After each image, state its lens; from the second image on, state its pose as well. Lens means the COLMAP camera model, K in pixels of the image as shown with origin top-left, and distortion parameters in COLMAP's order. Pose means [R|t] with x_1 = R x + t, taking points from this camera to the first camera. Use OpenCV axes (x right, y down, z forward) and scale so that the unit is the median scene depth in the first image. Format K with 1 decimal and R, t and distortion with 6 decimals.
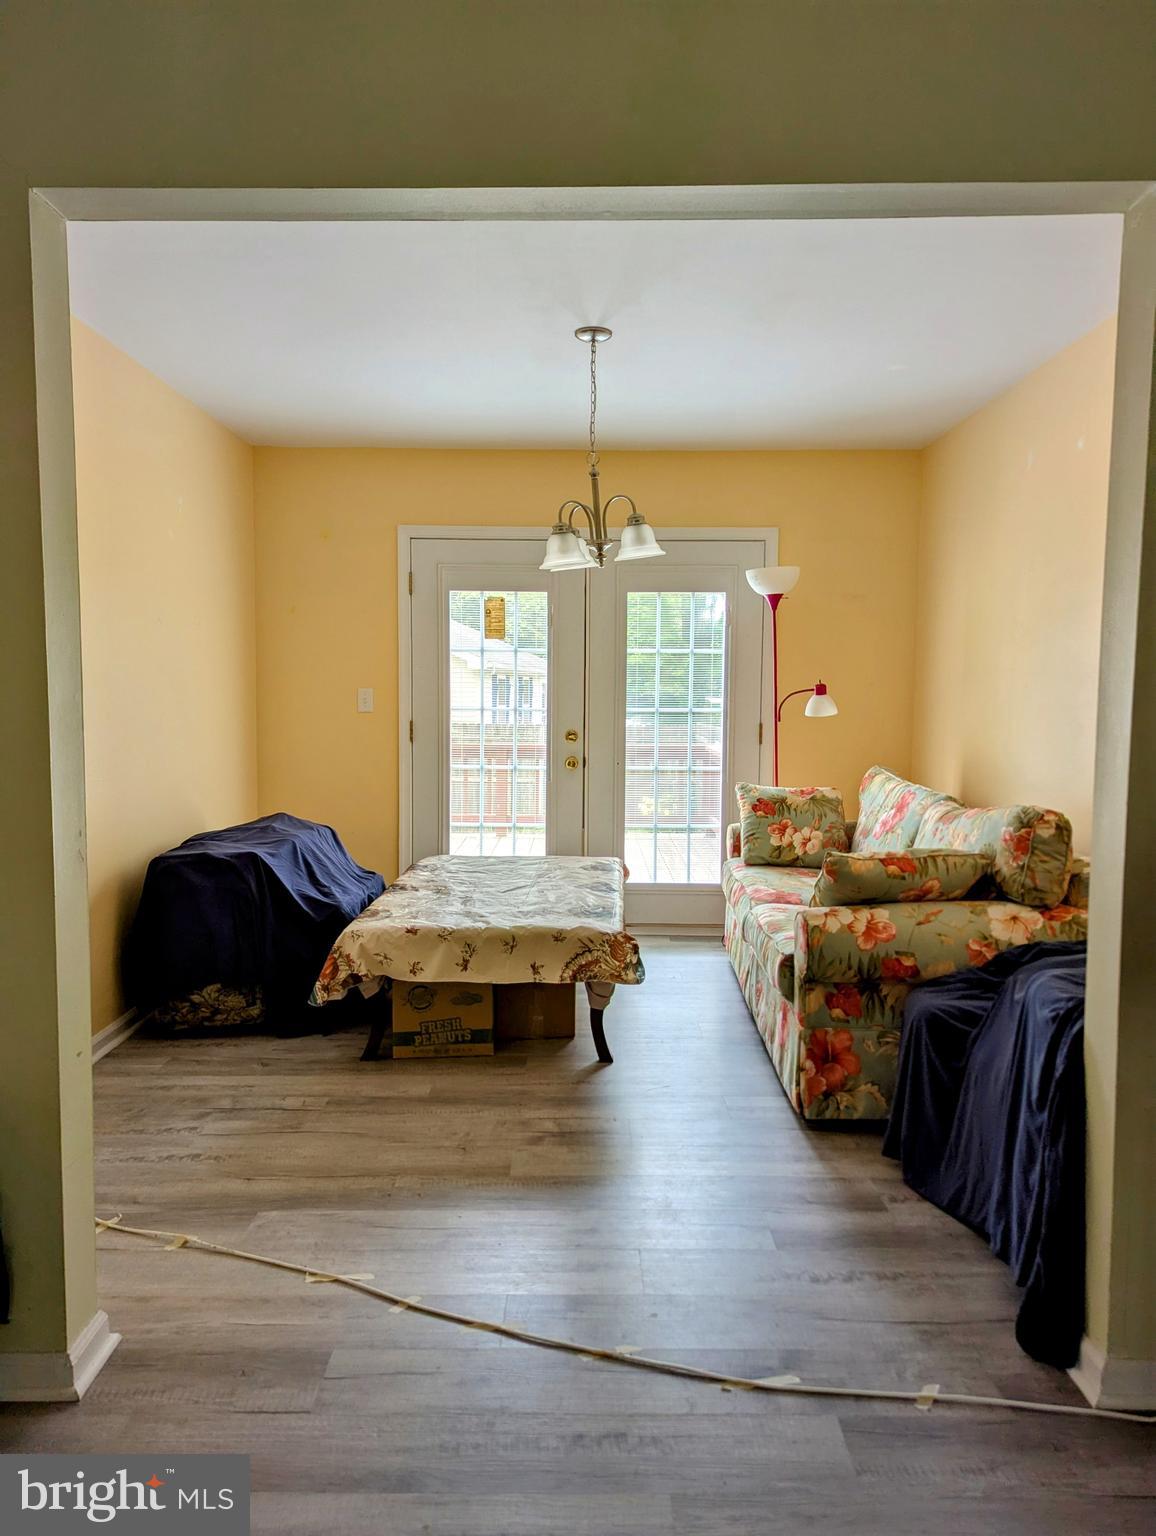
lens RADIAL K [[1101.4, 0, 578.0], [0, 1101.4, 768.0], [0, 0, 1]] dist [0.053896, -0.006430]
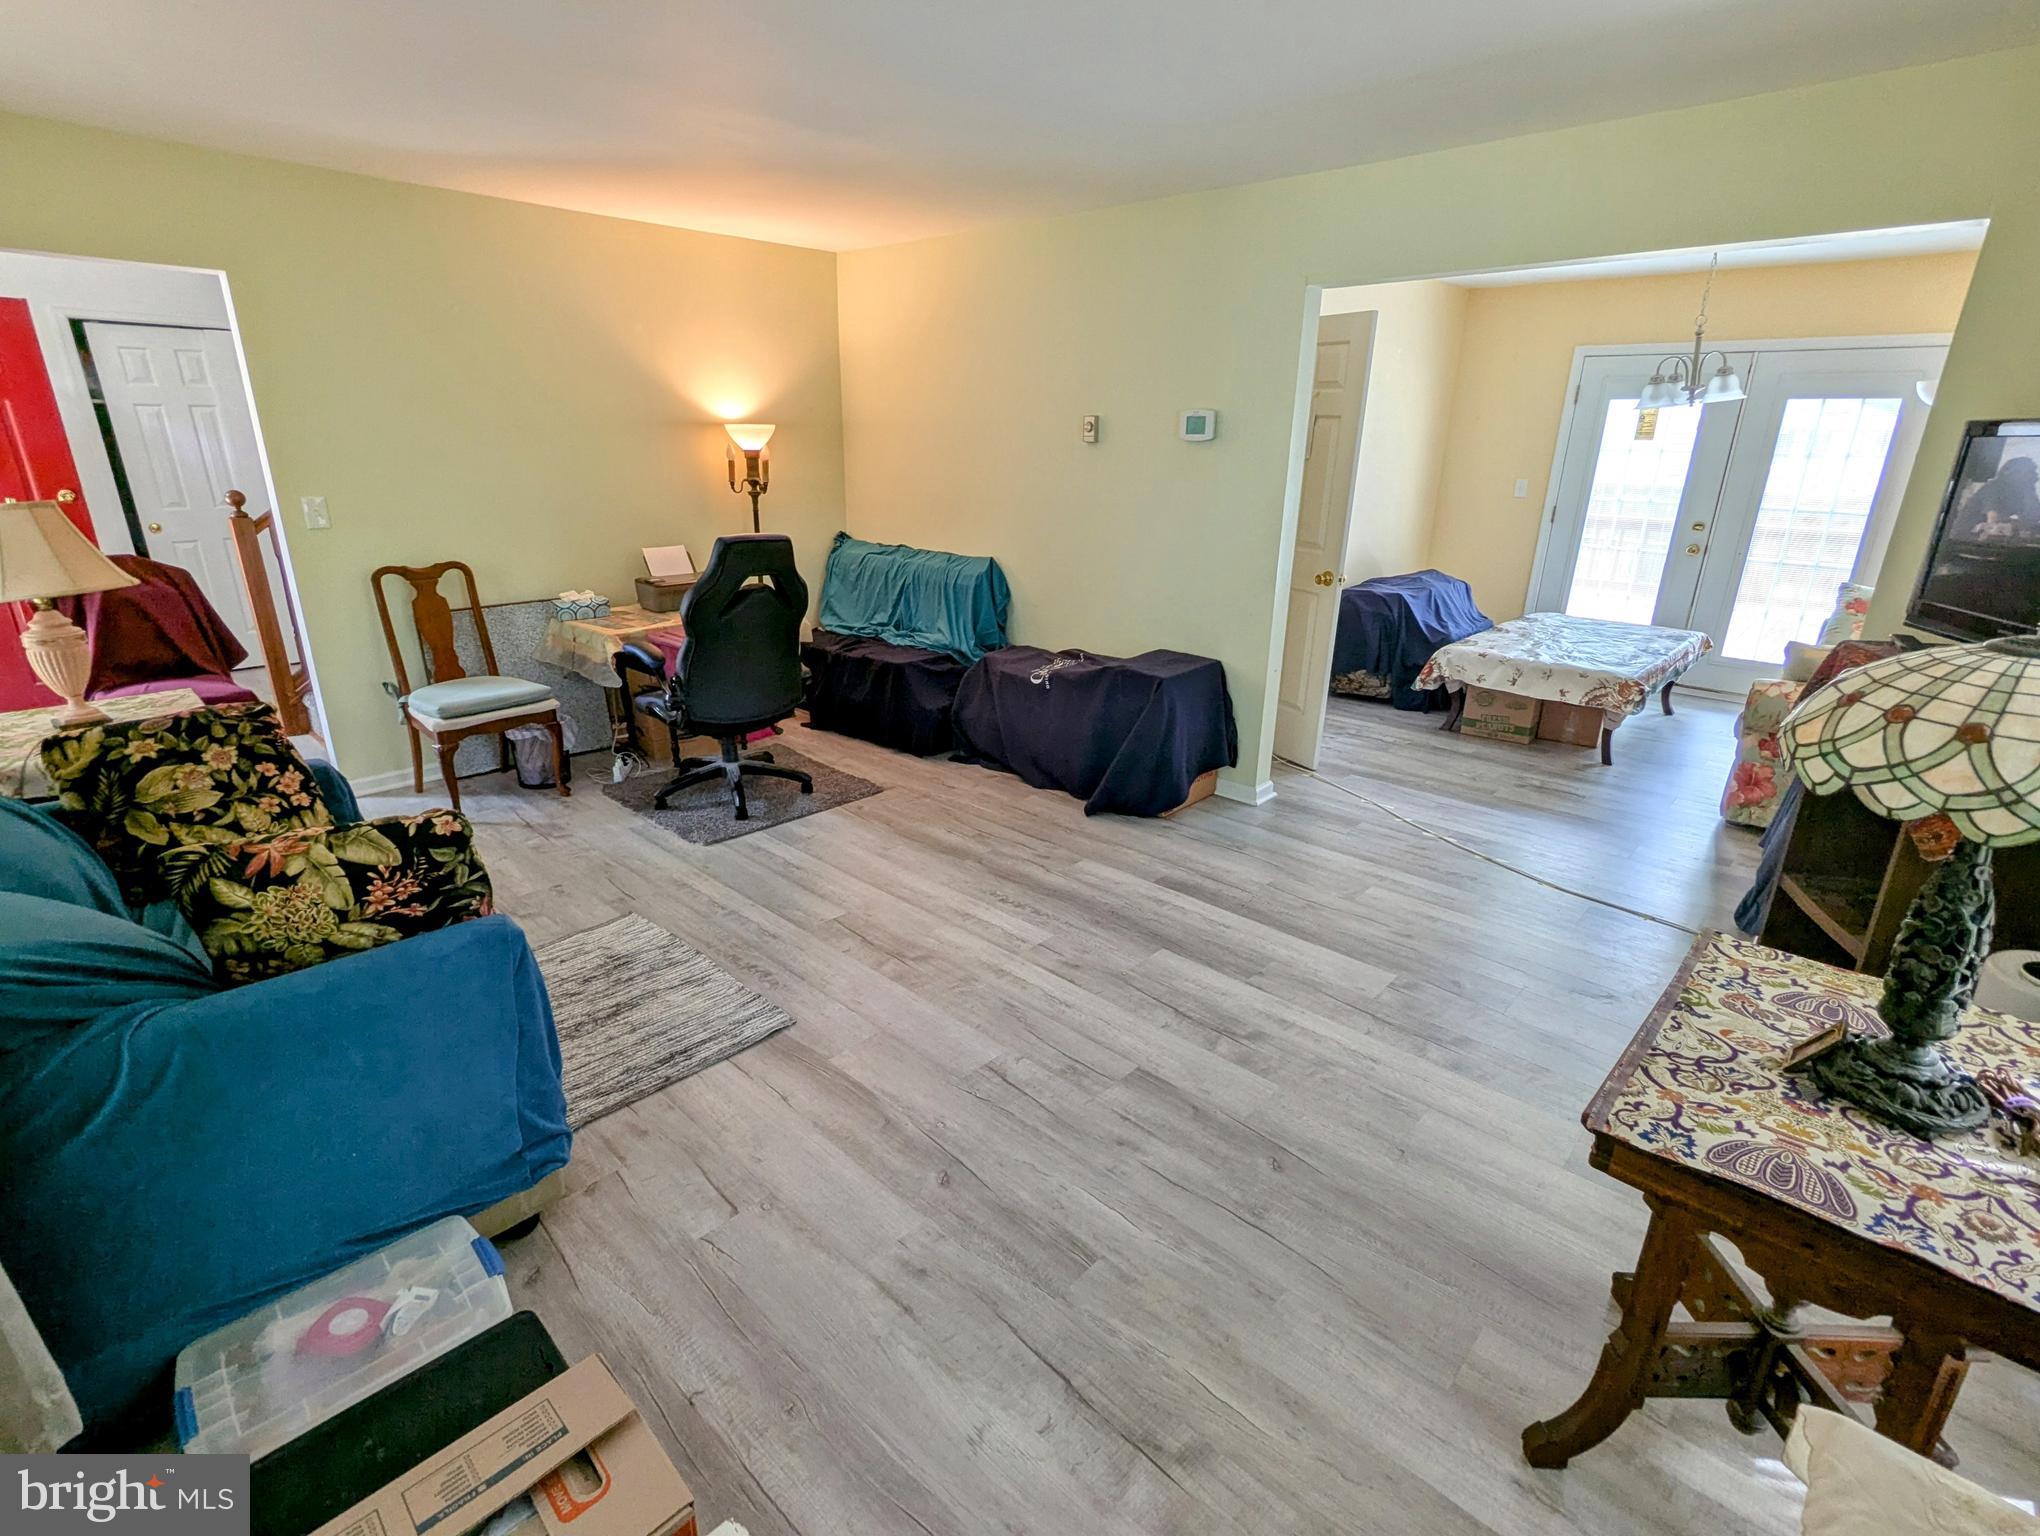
lens RADIAL K [[984.2, 0, 1020.0], [0, 984.2, 768.0], [0, 0, 1]] dist [0.001791, 0.000440]
pose [[0.743767, 0.227239, -0.628629, 0.269030], [-0.057787, 0.958780, 0.278212, -0.049876], [0.665937, -0.170598, 0.726240, -0.477168]]
